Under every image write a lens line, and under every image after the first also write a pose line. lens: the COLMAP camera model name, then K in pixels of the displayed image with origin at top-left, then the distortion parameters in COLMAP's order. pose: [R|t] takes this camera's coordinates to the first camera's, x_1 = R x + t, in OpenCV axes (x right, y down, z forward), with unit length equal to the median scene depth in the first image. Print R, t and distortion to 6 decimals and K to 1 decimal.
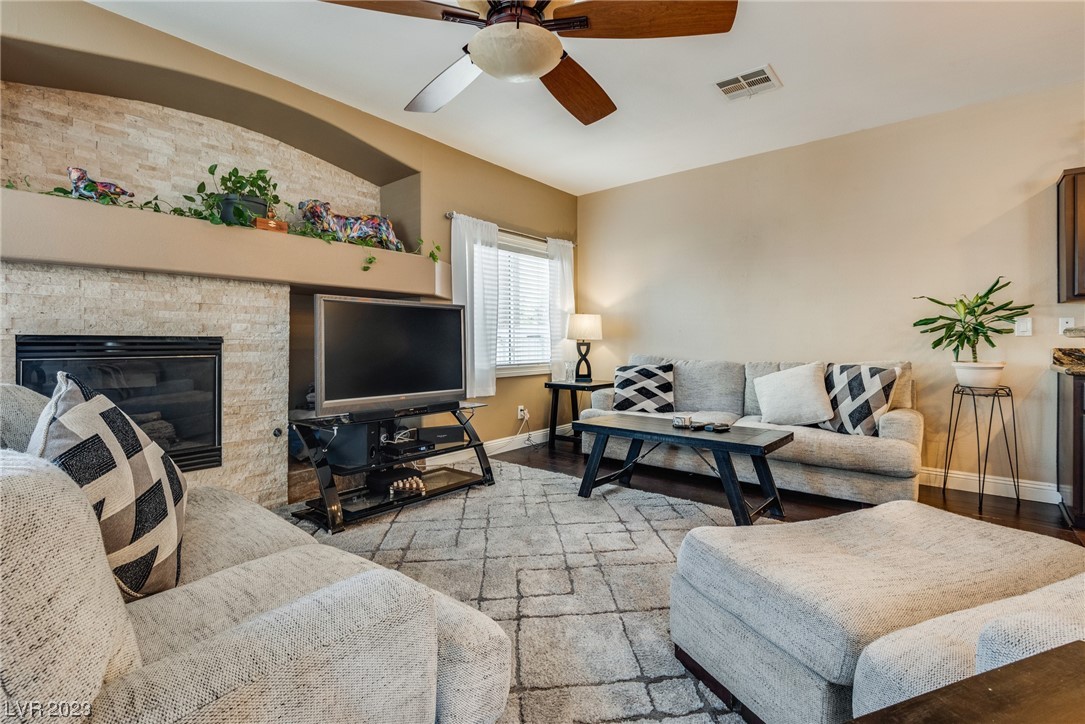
lens RADIAL K [[502.5, 0, 523.3], [0, 502.5, 335.4], [0, 0, 1]] dist [0.018896, -0.000579]
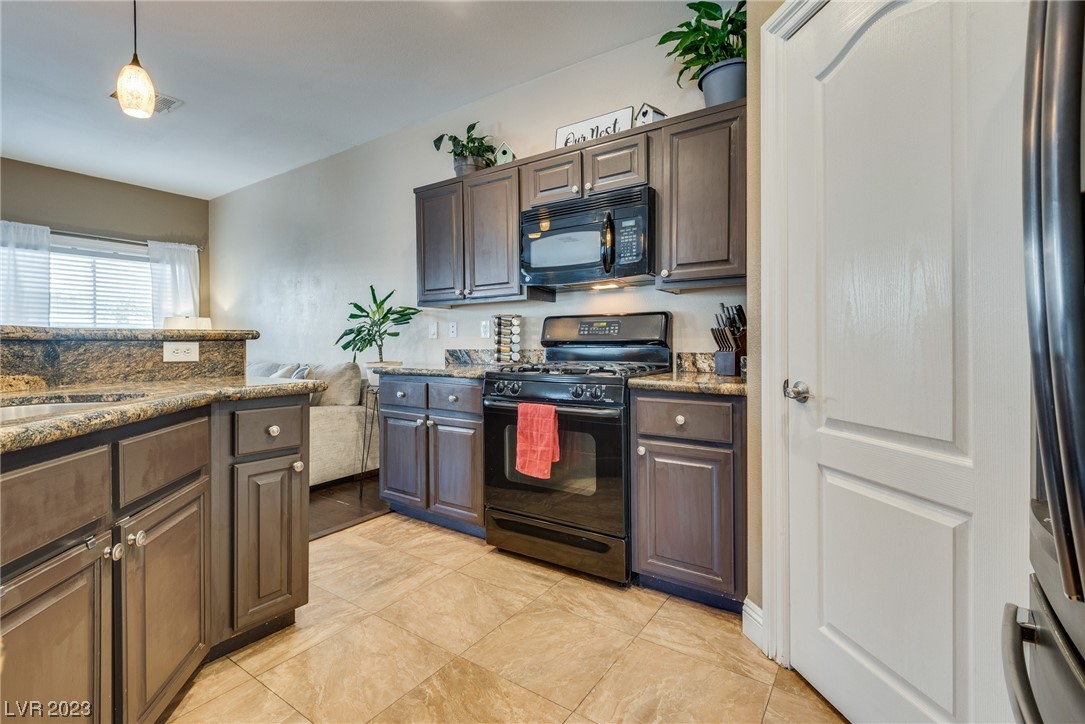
lens RADIAL K [[502.5, 0, 523.3], [0, 502.5, 335.4], [0, 0, 1]] dist [0.018896, -0.000579]
pose [[0.997863, -0.005030, 0.065145, 0.902784], [0.005325, 0.999976, -0.004347, 0.001348], [-0.065122, 0.004685, 0.997866, -0.066421]]
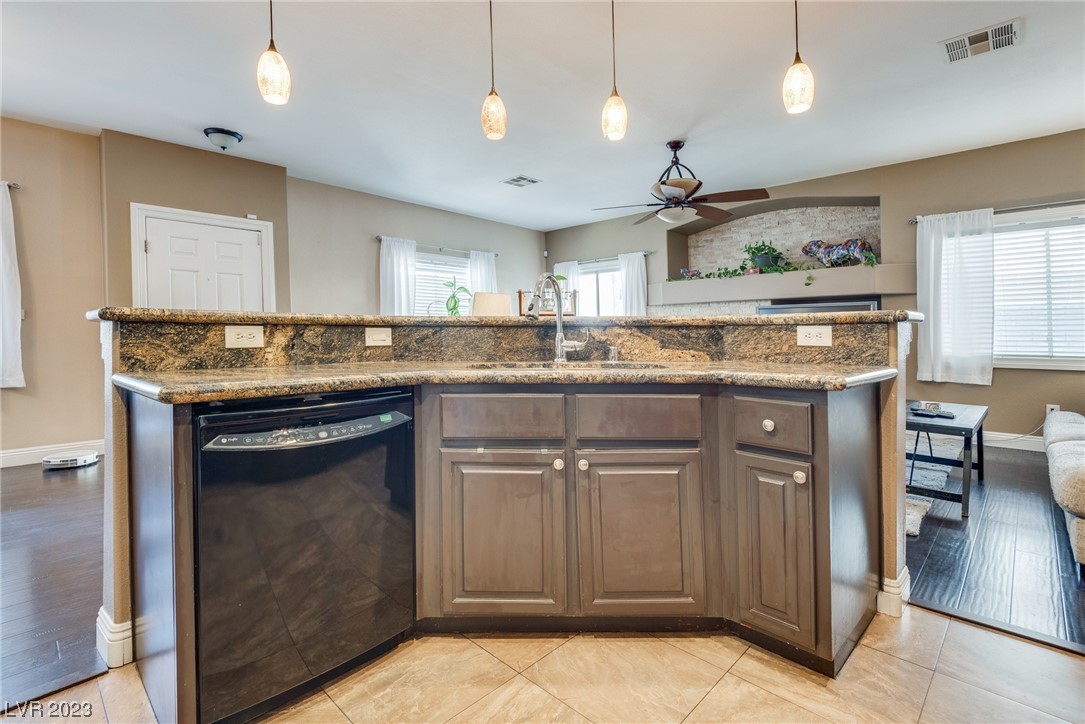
lens RADIAL K [[502.5, 0, 523.3], [0, 502.5, 335.4], [0, 0, 1]] dist [0.018896, -0.000579]
pose [[-0.076062, 0.003014, -0.997099, 1.096105], [0.014081, 0.999899, 0.001948, 0.007923], [0.997004, -0.013892, -0.076097, 0.202175]]
